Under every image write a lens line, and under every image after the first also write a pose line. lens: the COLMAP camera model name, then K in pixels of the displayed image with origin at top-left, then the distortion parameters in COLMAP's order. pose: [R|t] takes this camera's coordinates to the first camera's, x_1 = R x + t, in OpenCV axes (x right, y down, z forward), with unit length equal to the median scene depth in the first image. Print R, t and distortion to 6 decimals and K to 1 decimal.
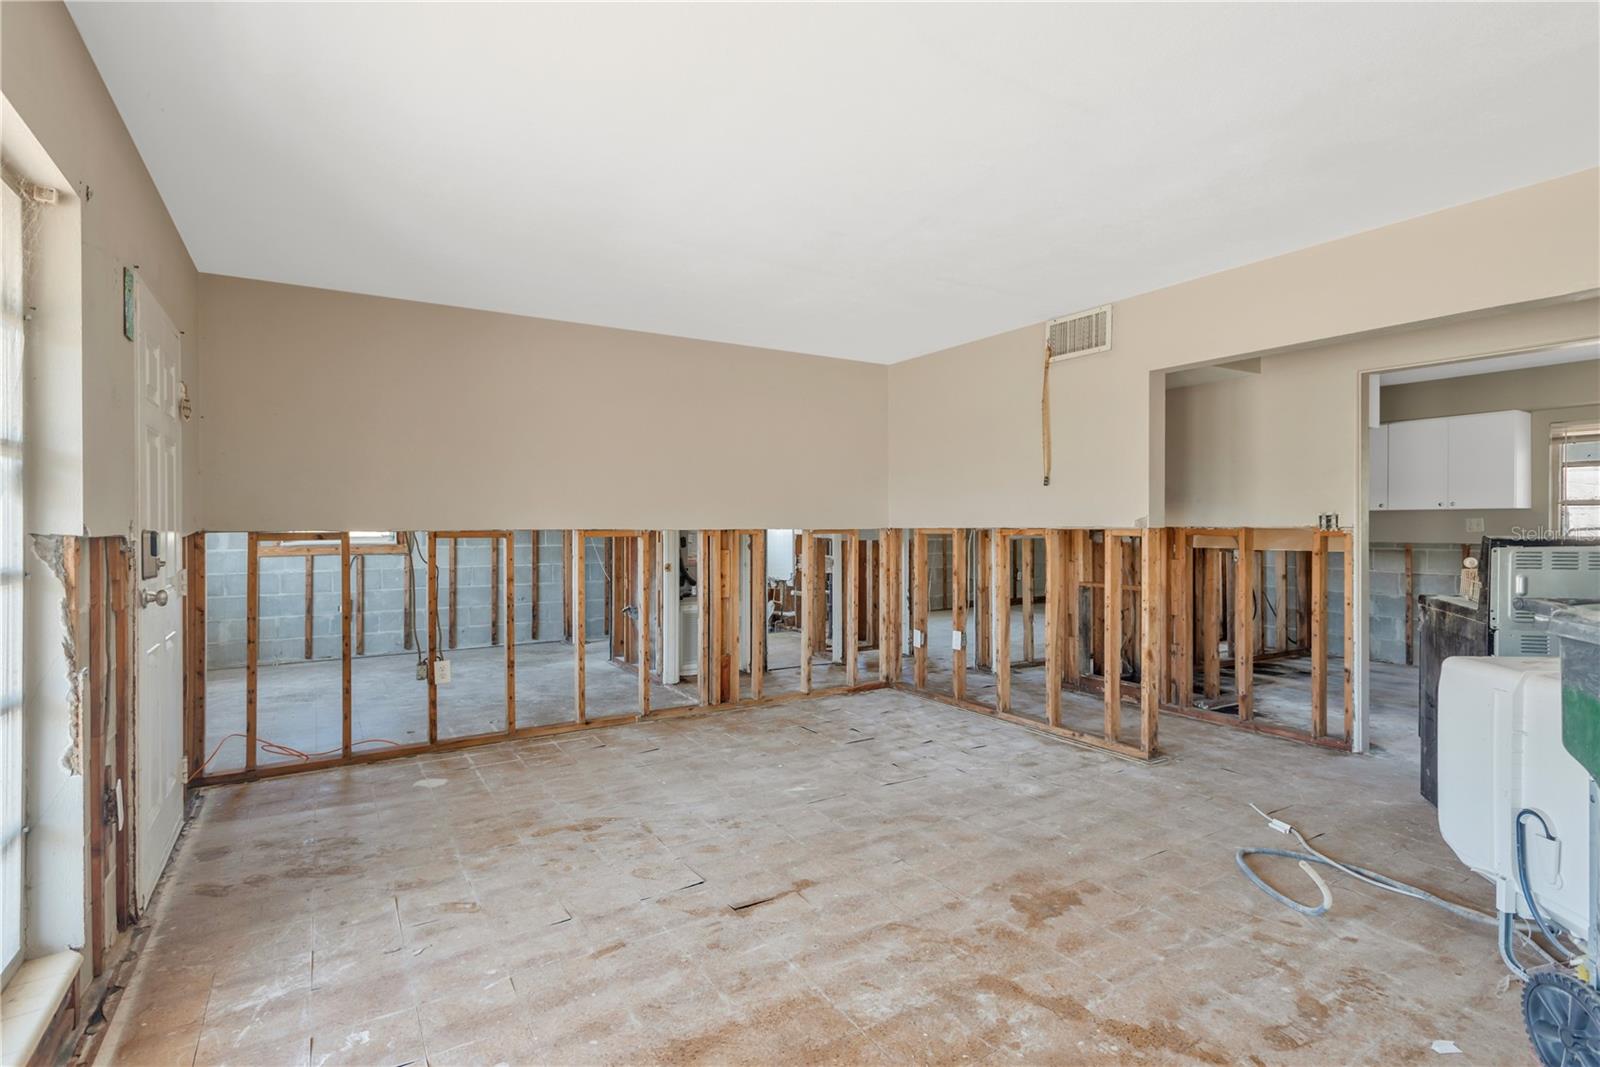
lens RADIAL K [[758.3, 0, 808.8], [0, 758.3, 531.6], [0, 0, 1]] dist [0.014023, -0.001112]
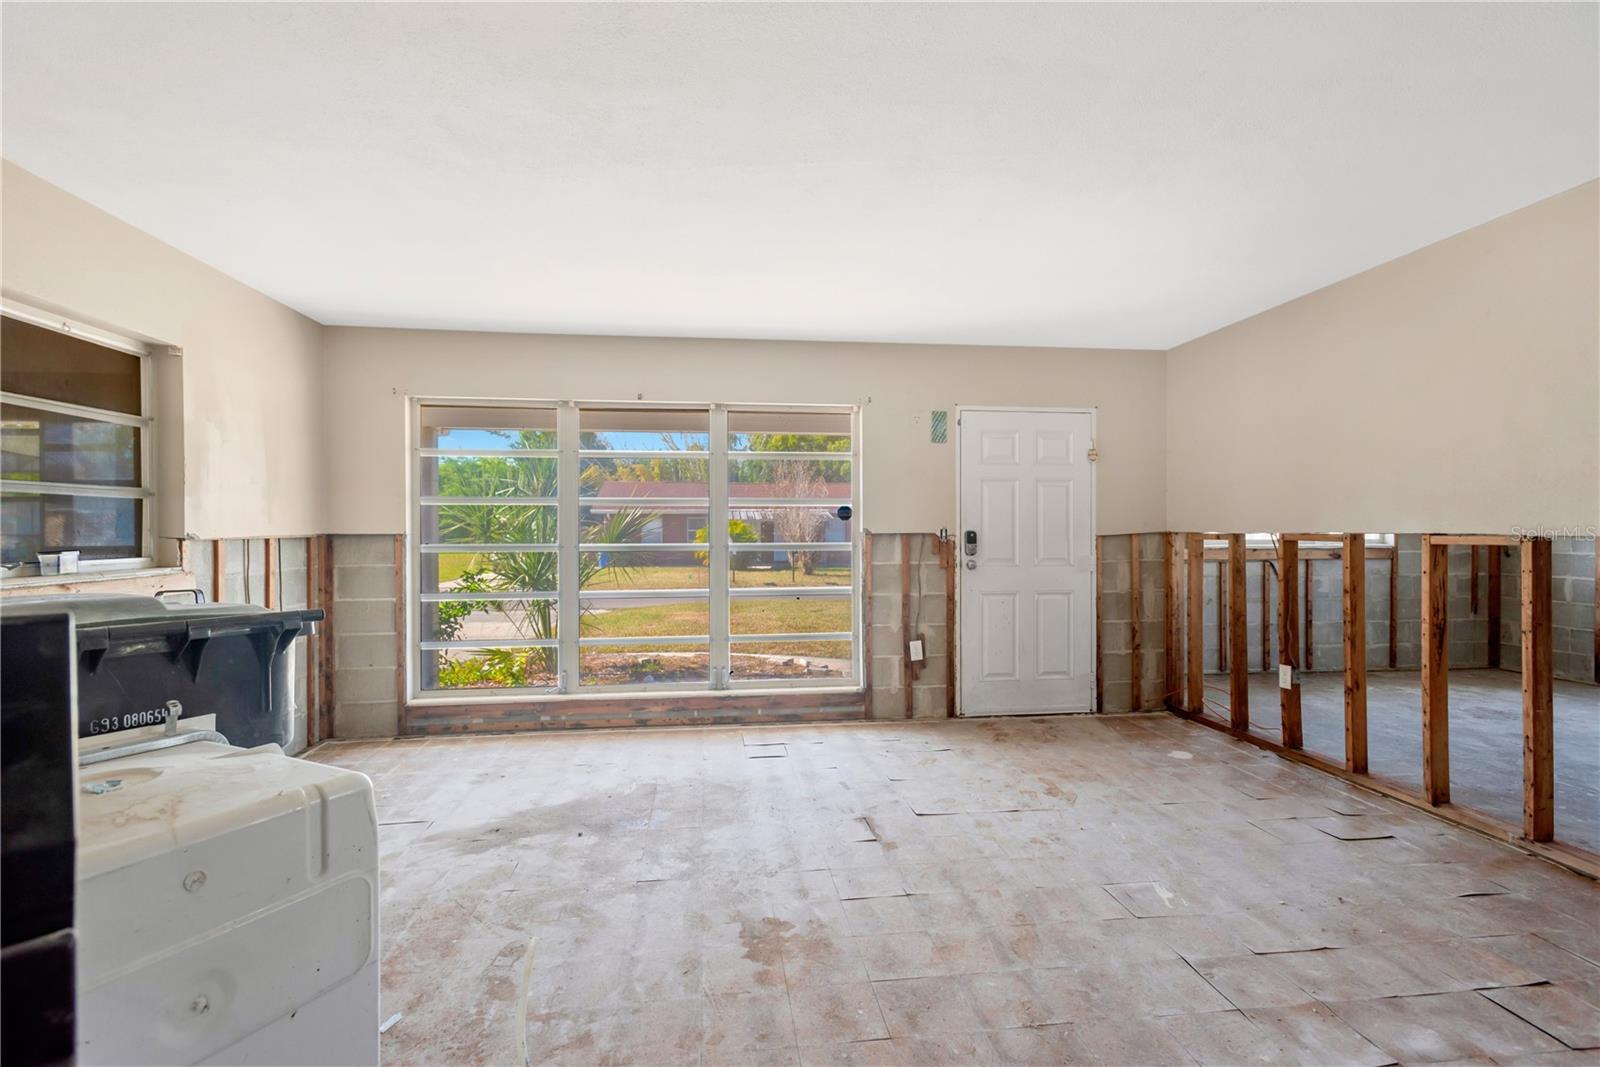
lens RADIAL K [[758.3, 0, 812.4], [0, 758.3, 530.5], [0, 0, 1]] dist [0.014023, -0.001112]
pose [[-0.402757, 0.006122, -0.915286, 0.932611], [-0.004274, 0.999954, 0.008569, -0.013643], [0.915297, 0.007363, -0.402713, 1.170045]]
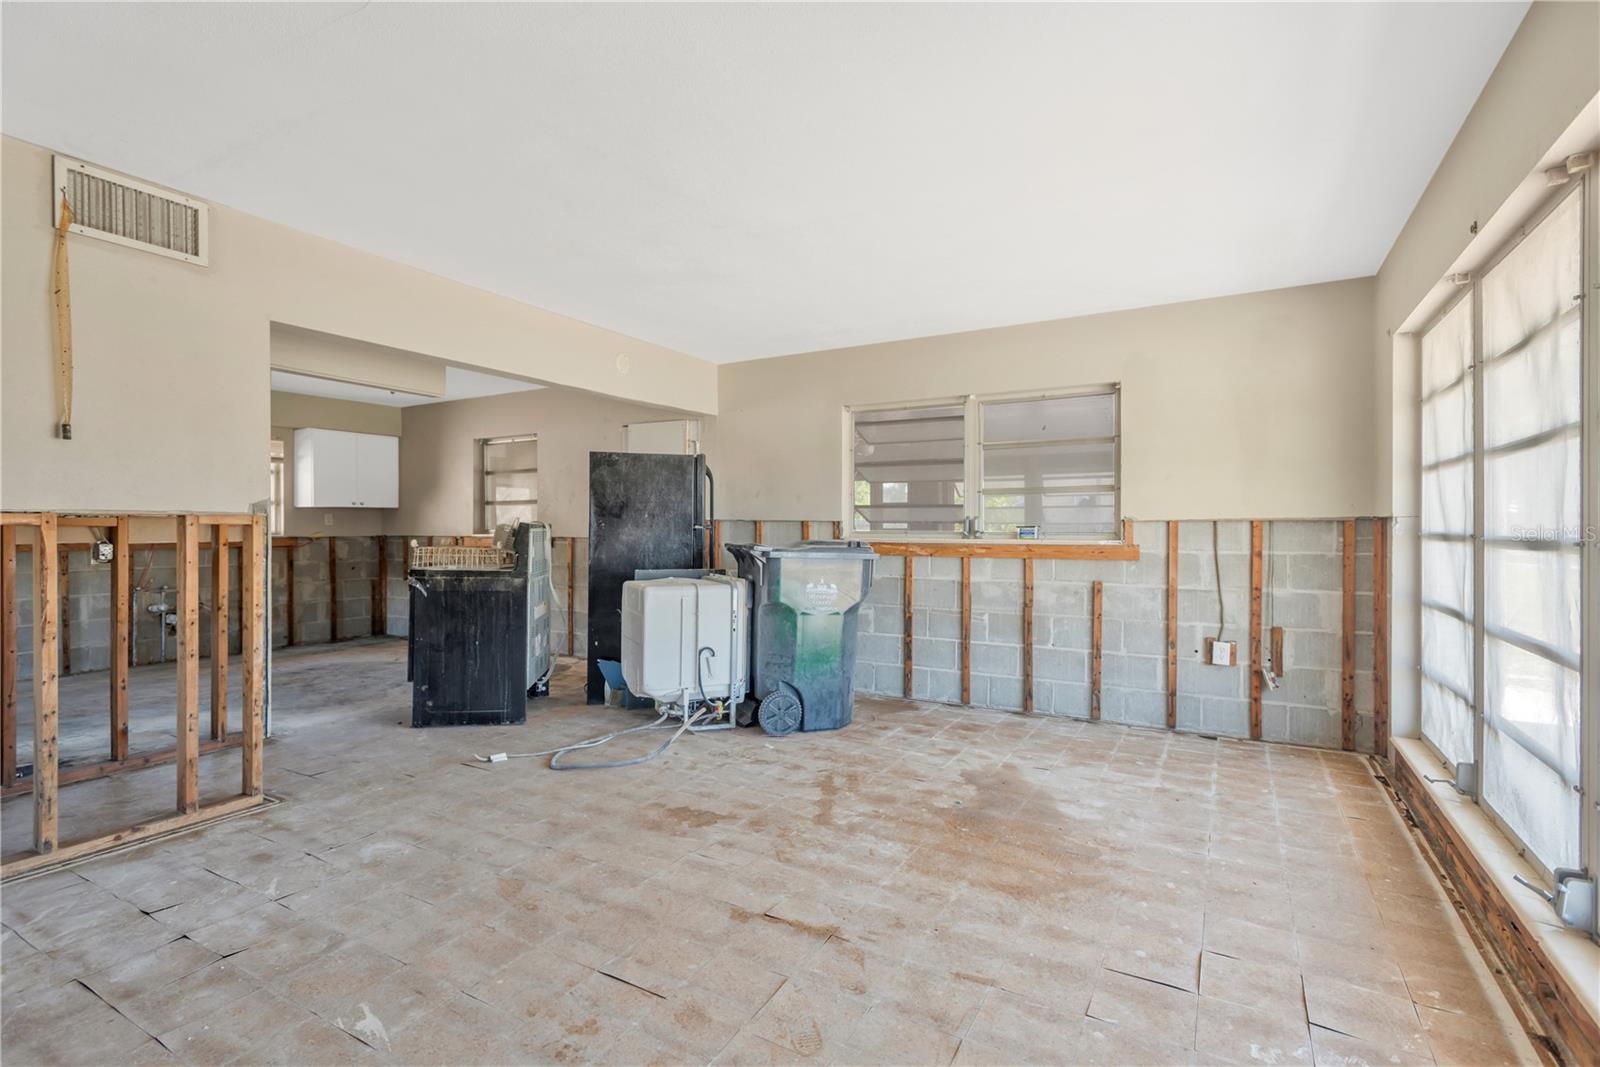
lens RADIAL K [[758.3, 0, 788.1], [0, 758.3, 527.2], [0, 0, 1]] dist [0.014023, -0.001112]
pose [[-0.455645, 0.000037, 0.890162, -0.697046], [0.007713, 0.999963, 0.003906, 0.015121], [-0.890128, 0.008646, -0.455628, 1.167132]]
